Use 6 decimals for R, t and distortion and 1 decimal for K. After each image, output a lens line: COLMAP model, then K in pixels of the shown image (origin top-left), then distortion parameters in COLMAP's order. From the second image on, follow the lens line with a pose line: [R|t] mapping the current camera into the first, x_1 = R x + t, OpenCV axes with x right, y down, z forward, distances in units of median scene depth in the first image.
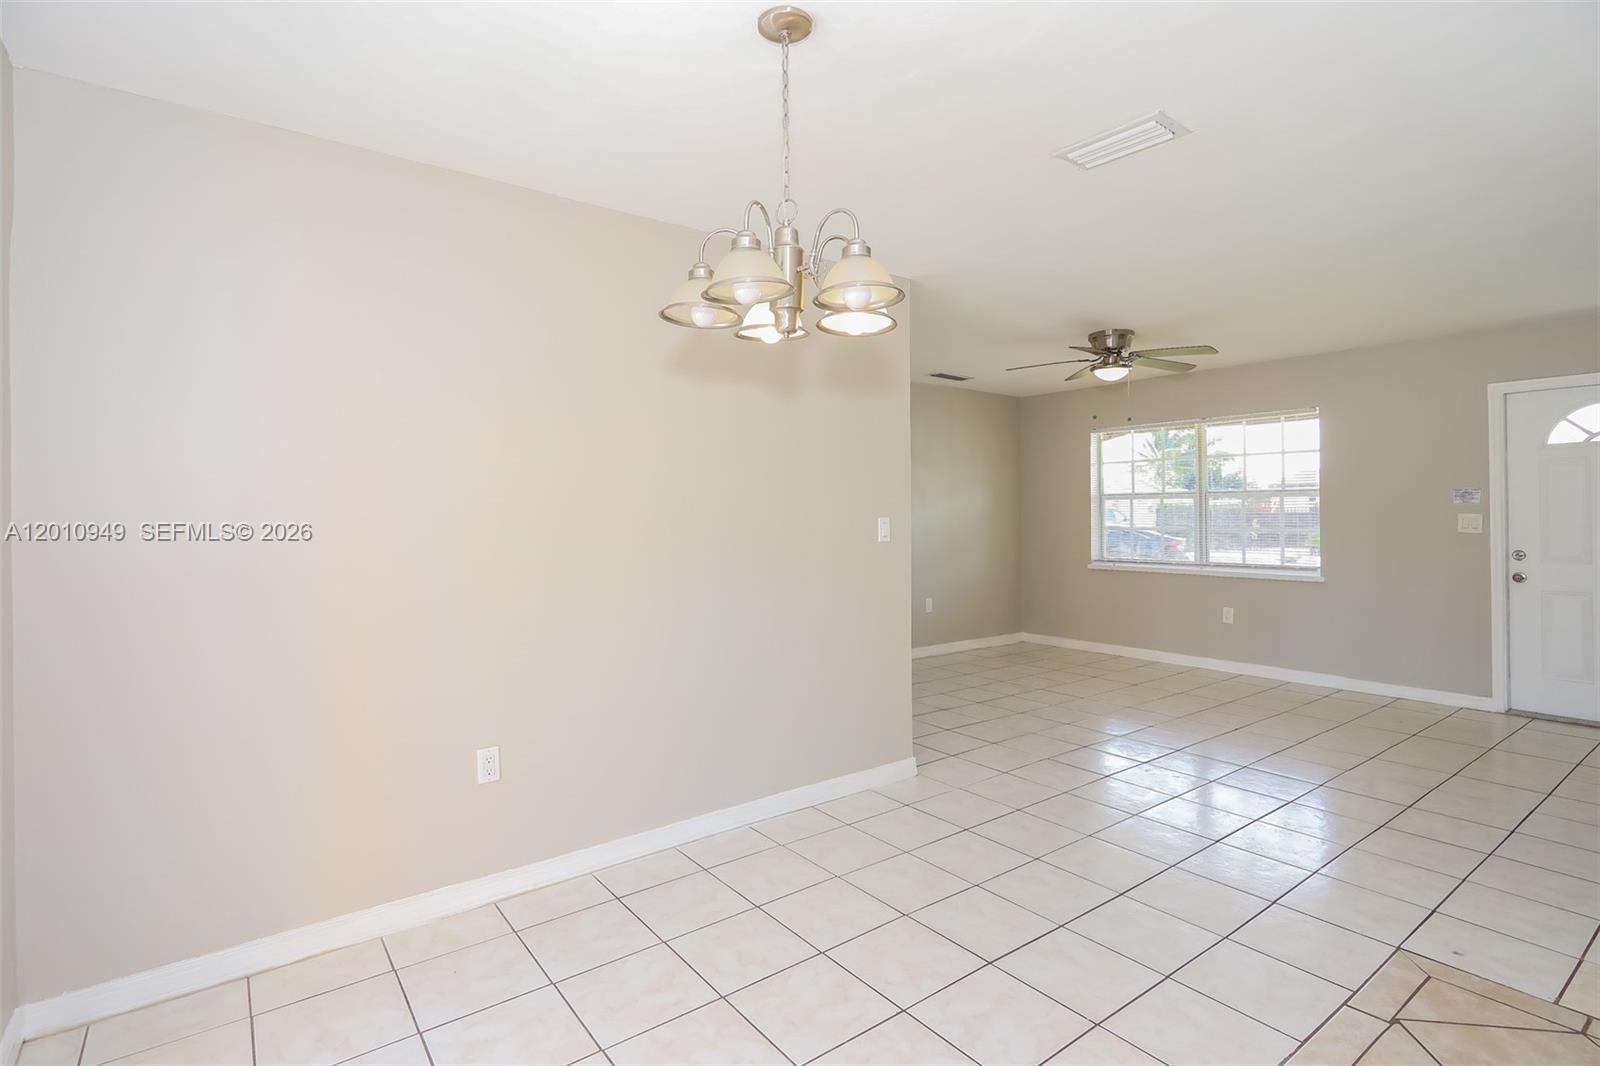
lens RADIAL K [[777.8, 0, 810.3], [0, 777.8, 503.8], [0, 0, 1]] dist [0.002179, -0.002097]
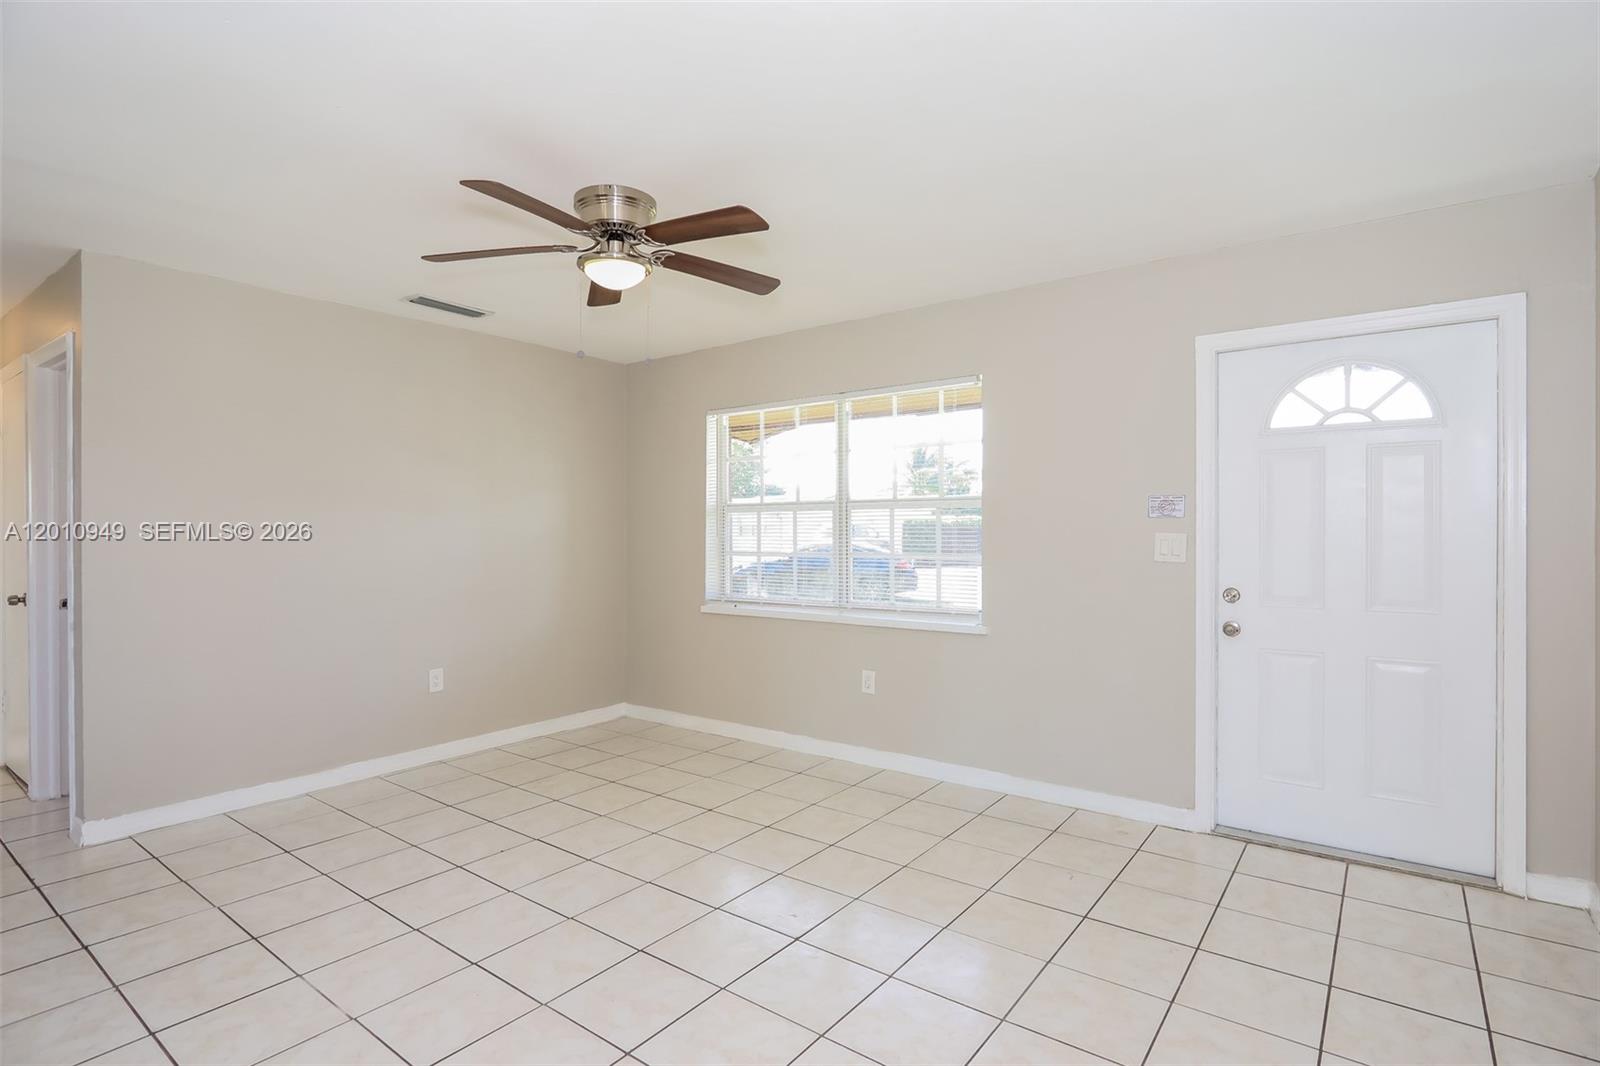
lens RADIAL K [[777.8, 0, 802.3], [0, 777.8, 536.9], [0, 0, 1]] dist [0.002179, -0.002097]
pose [[0.968200, -0.002948, 0.250160, 0.354492], [-0.002658, 0.999753, 0.022067, 0.002105], [-0.250163, -0.022030, 0.967953, 0.409176]]
